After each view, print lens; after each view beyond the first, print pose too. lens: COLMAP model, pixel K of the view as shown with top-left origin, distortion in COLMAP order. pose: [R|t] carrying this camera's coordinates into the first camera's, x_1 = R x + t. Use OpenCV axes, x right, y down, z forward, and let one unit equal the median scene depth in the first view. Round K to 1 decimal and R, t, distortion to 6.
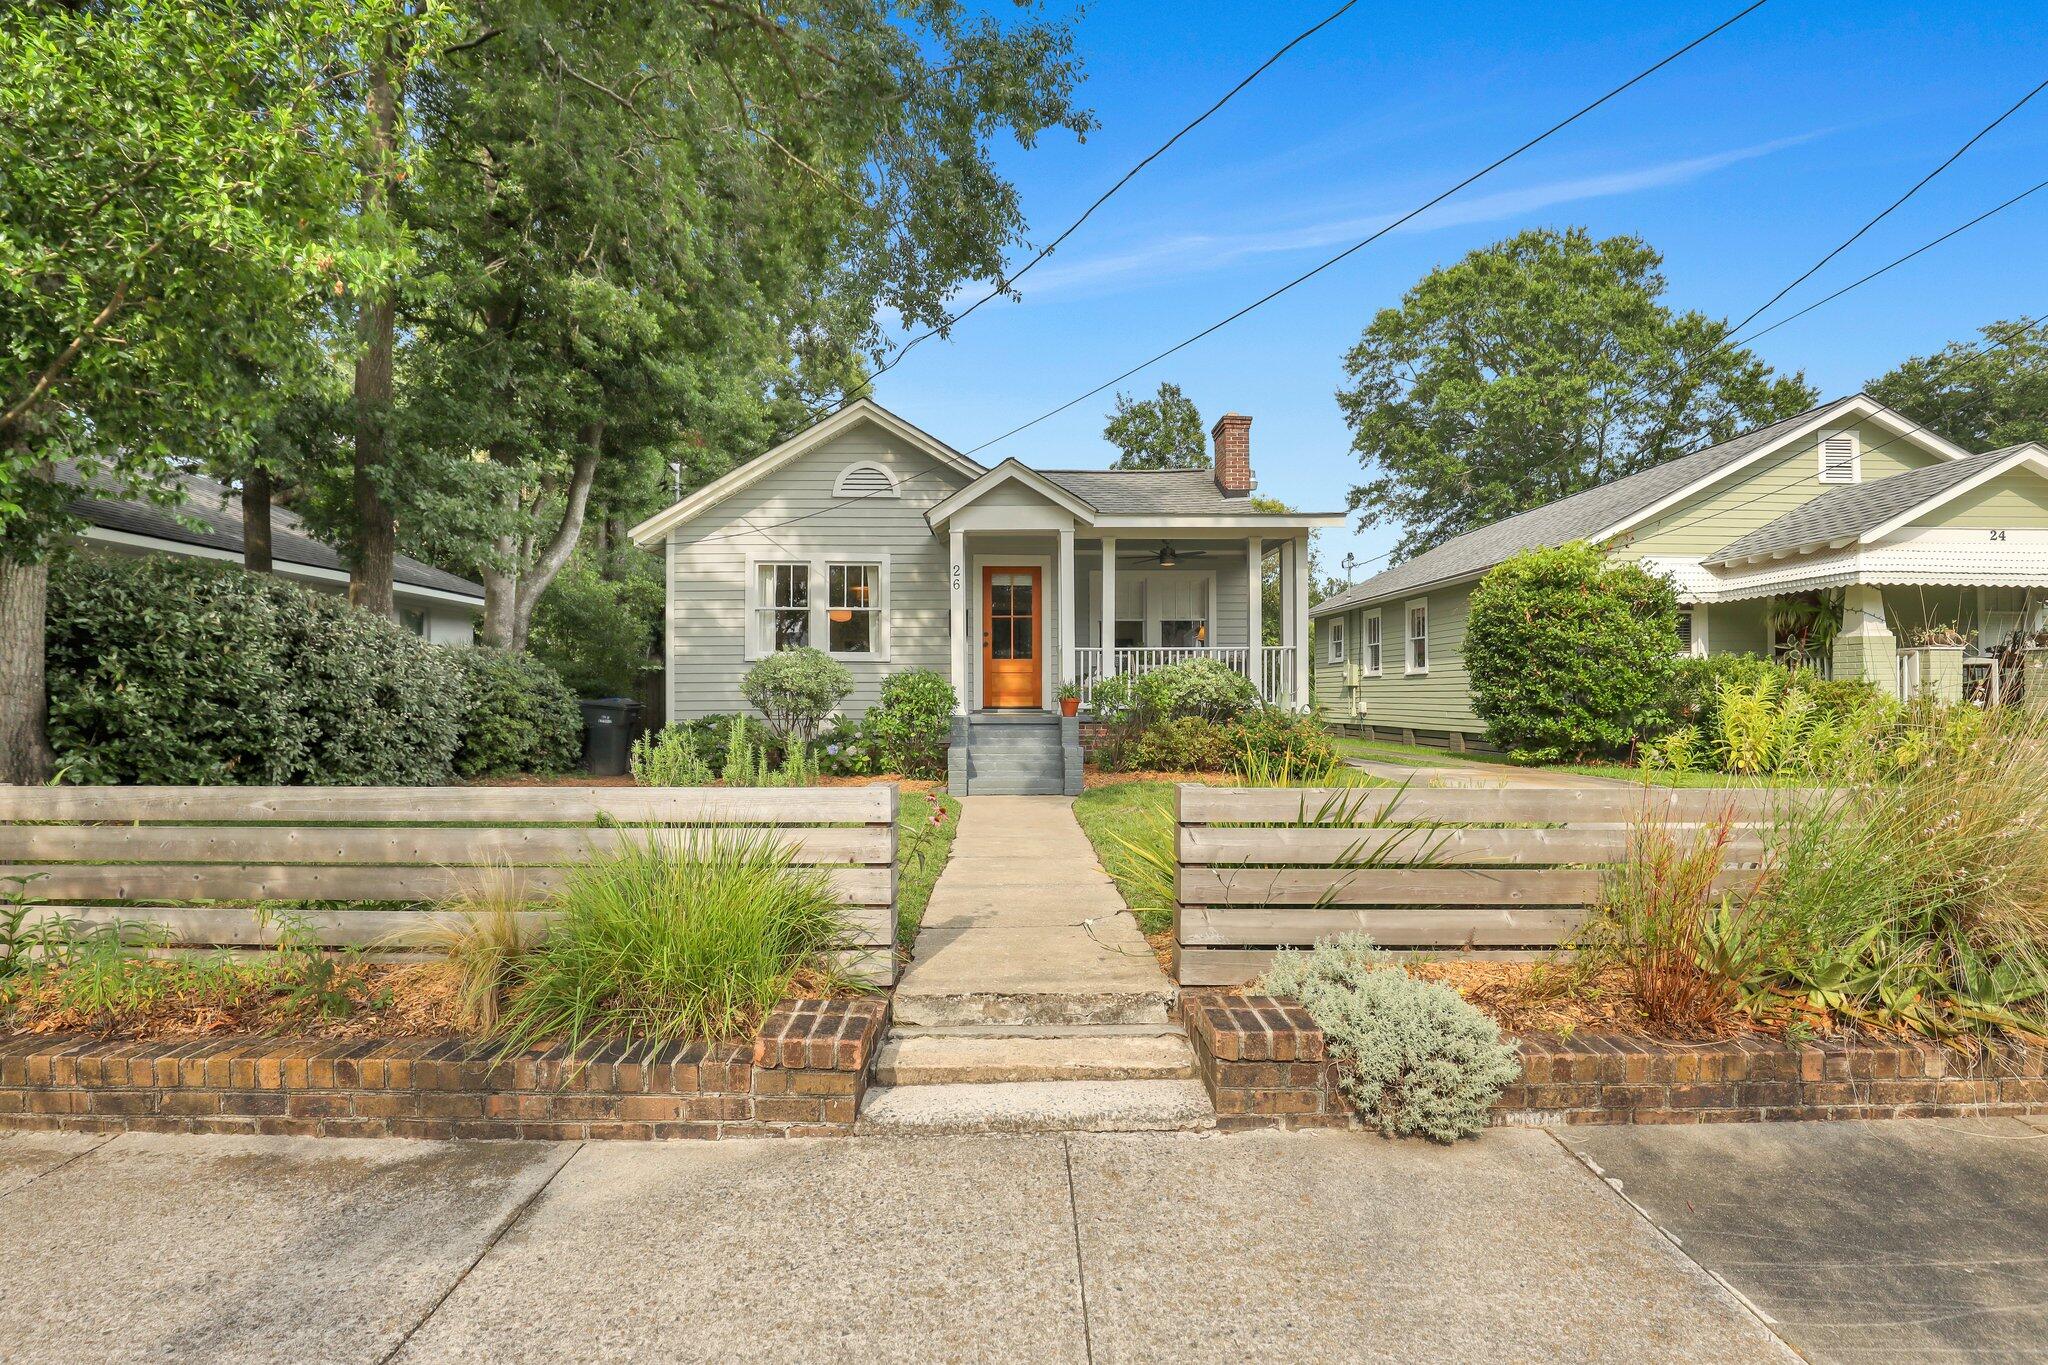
lens RADIAL K [[949.5, 0, 1024.0], [0, 949.5, 682.5], [0, 0, 1]] dist [-0.023041, 0.000258]
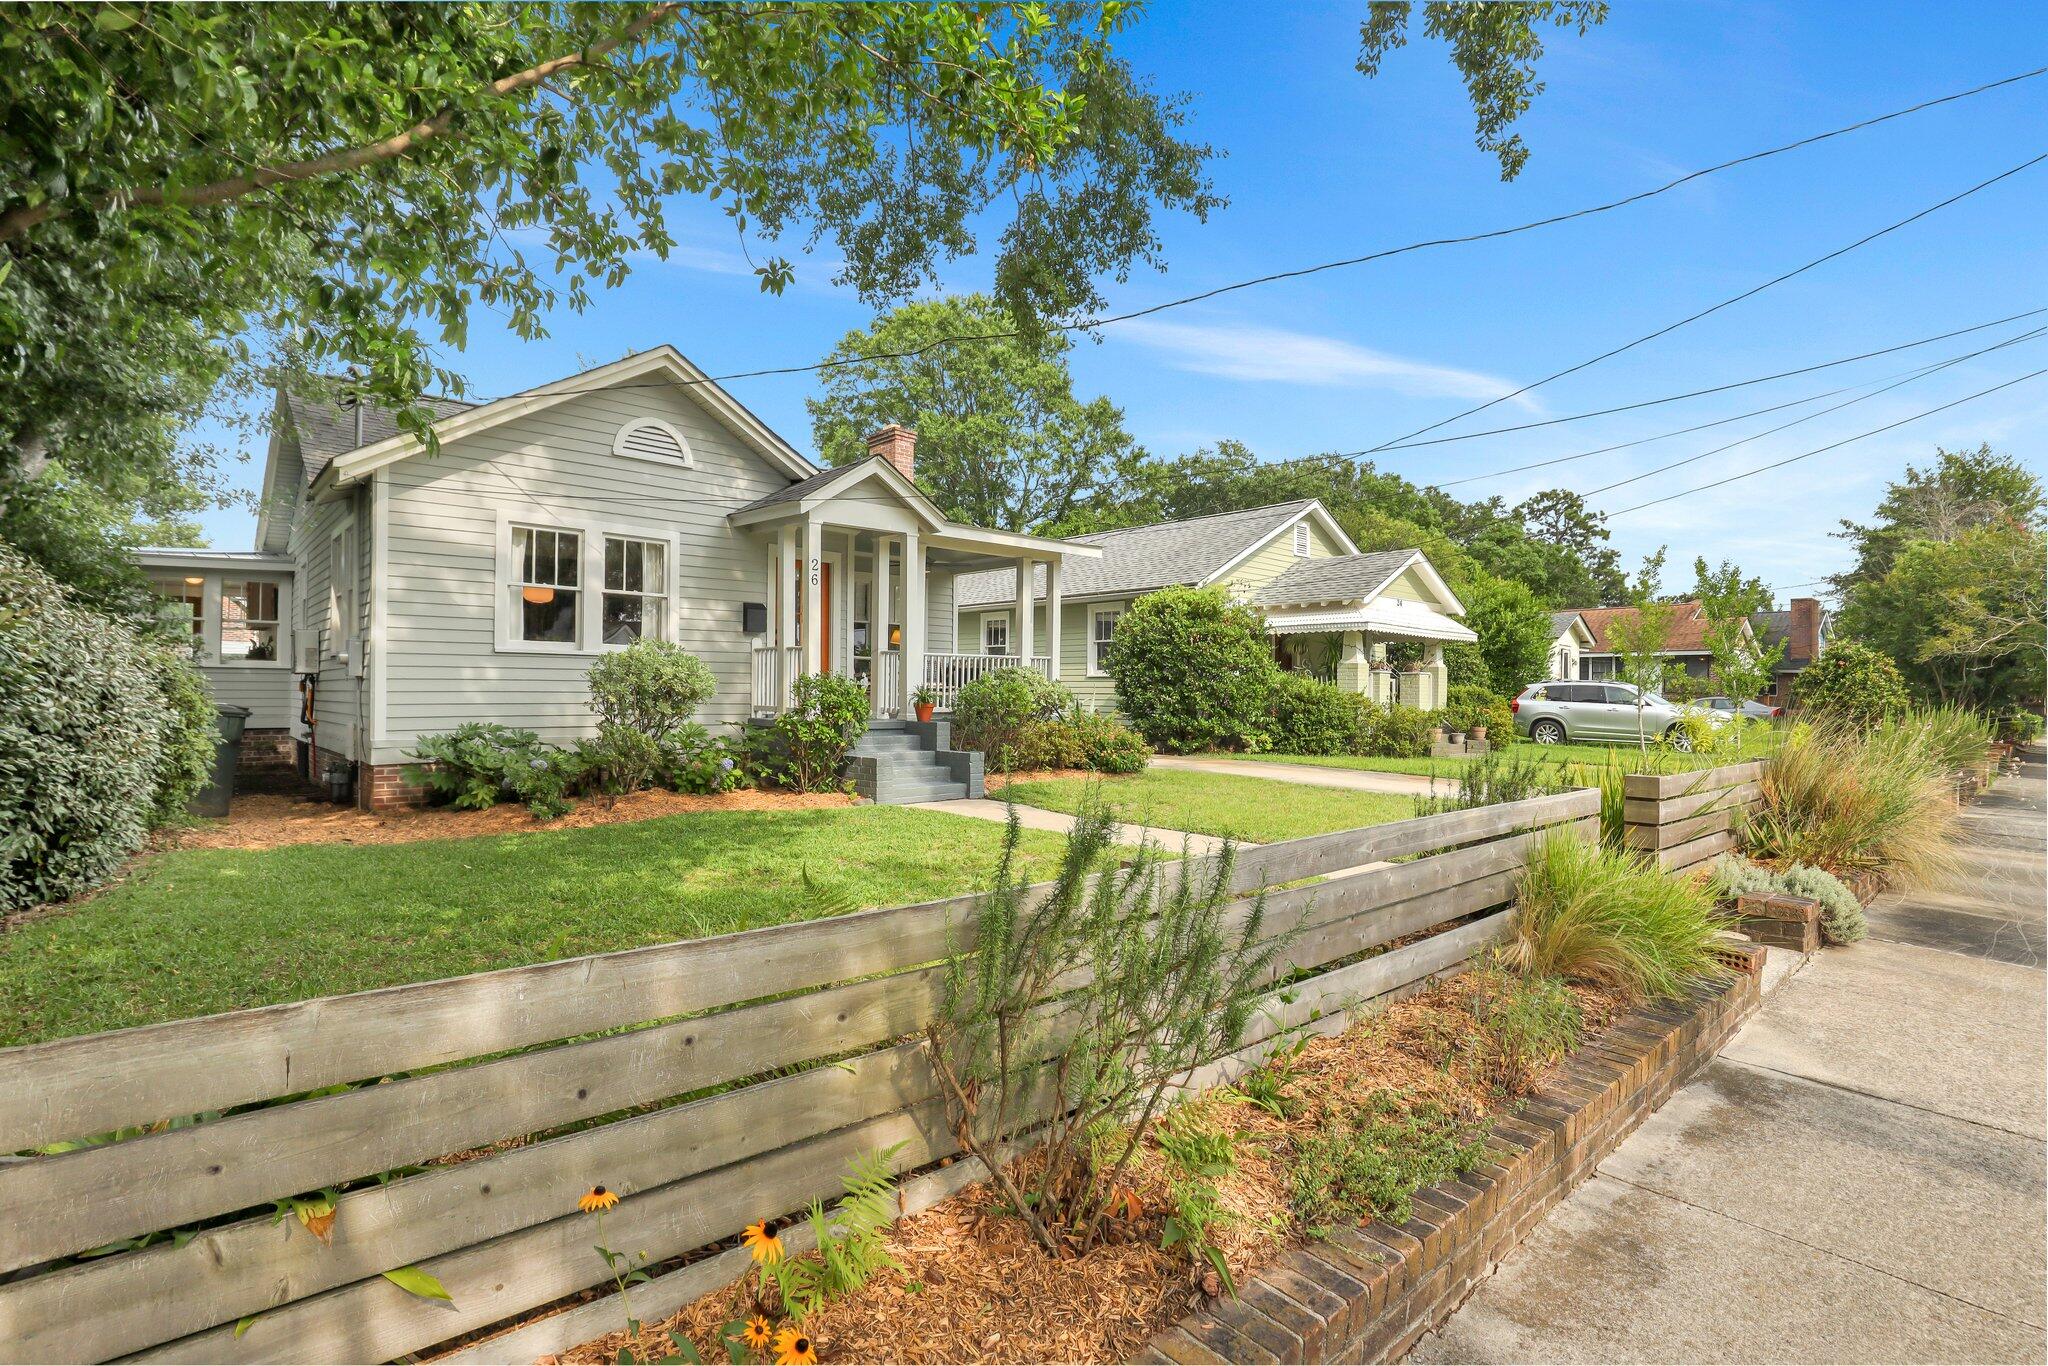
lens RADIAL K [[968.5, 0, 1024.0], [0, 968.5, 683.0], [0, 0, 1]] dist [-0.000565, -0.000195]
pose [[0.754307, 0.014270, 0.656367, -0.478958], [-0.019168, 0.999816, 0.000292, -0.006018], [-0.656242, -0.012801, 0.754442, 0.136262]]
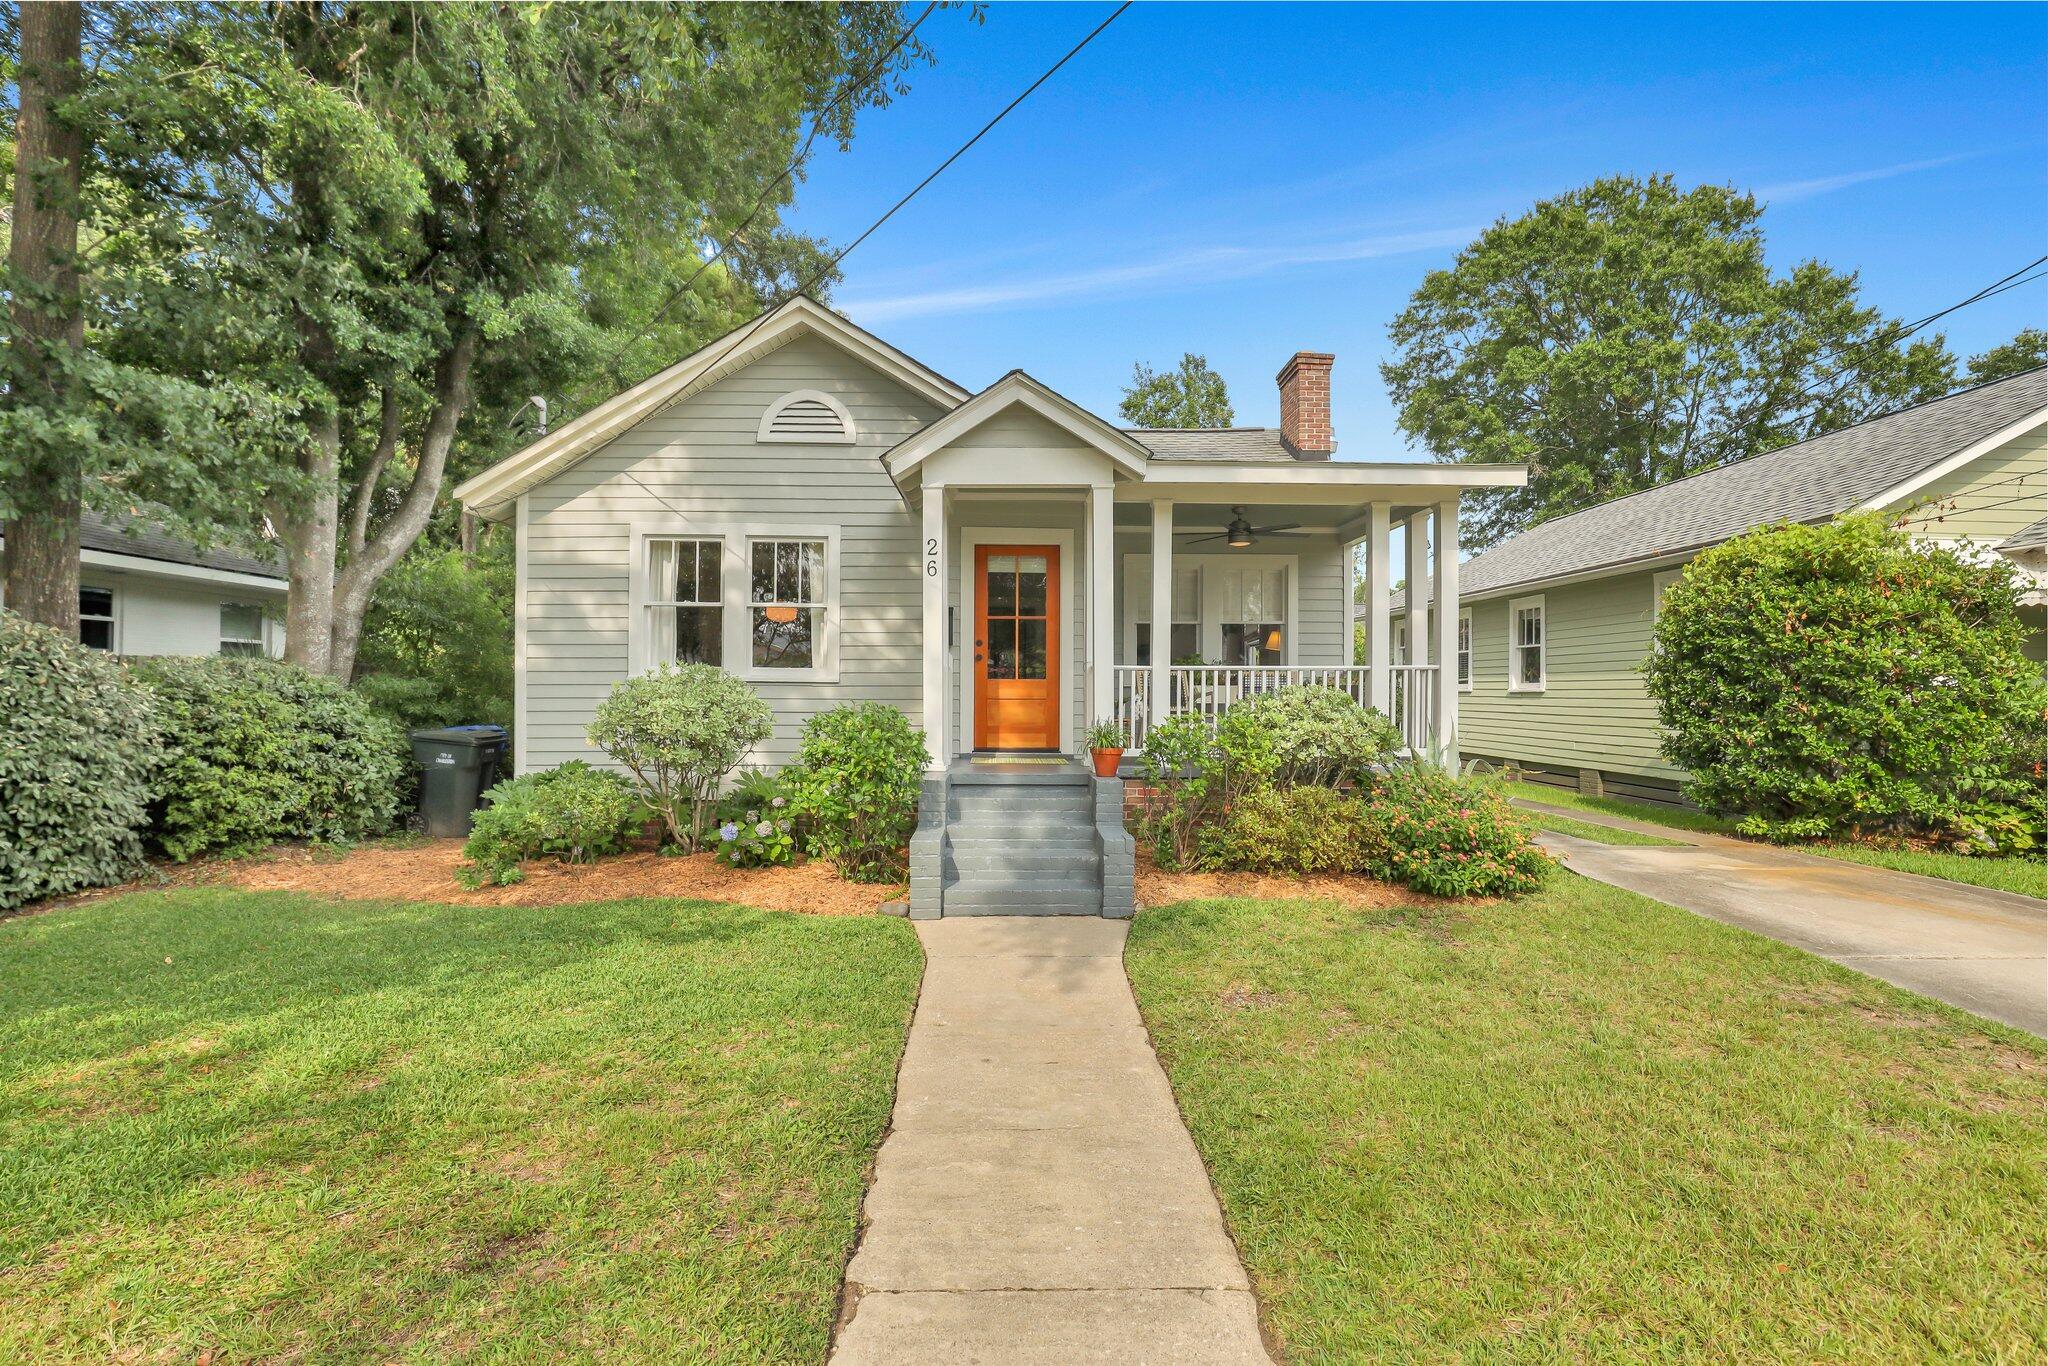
lens RADIAL K [[928.6, 0, 1022.9], [0, 928.6, 692.3], [0, 0, 1]] dist [-0.022309, 0.000470]
pose [[0.999969, 0.006699, -0.004216, -0.005079], [-0.006625, 0.999827, 0.017402, -0.027225], [0.004332, -0.017373, 0.999840, 0.326789]]
